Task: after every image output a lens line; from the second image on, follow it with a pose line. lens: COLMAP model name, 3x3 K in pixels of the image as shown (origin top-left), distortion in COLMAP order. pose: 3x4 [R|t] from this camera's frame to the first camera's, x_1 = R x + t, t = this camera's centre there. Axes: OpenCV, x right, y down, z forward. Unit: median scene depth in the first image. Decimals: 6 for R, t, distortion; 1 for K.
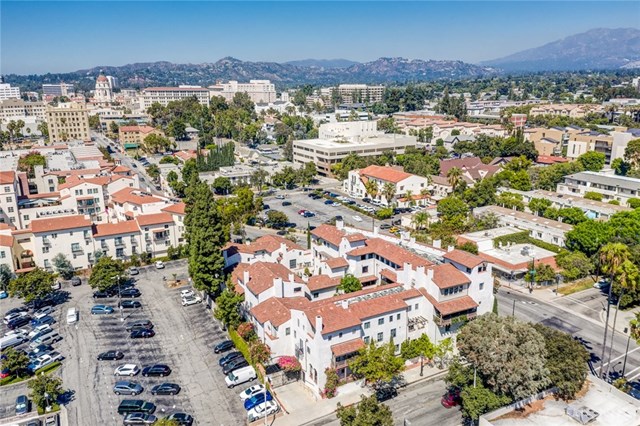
lens RADIAL K [[488.3, 0, 320.0], [0, 488.3, 213.0], [0, 0, 1]] dist [0.211516, -0.288312]
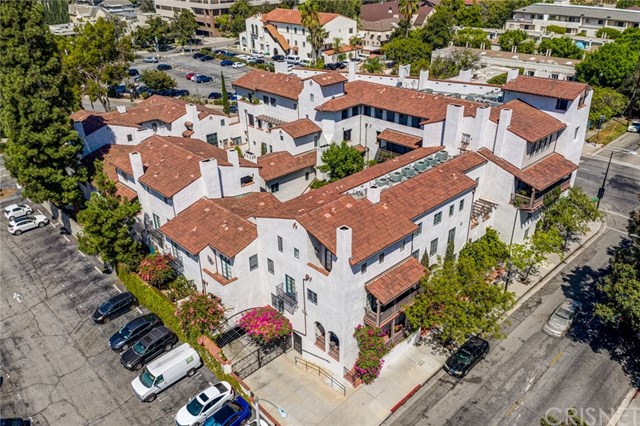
lens RADIAL K [[488.3, 0, 320.0], [0, 488.3, 213.0], [0, 0, 1]] dist [0.211516, -0.288312]
pose [[0.963927, -0.125770, 0.234577, -0.093240], [0.073165, 0.972571, 0.220801, 0.076768], [-0.255913, -0.195673, 0.946689, 0.455519]]
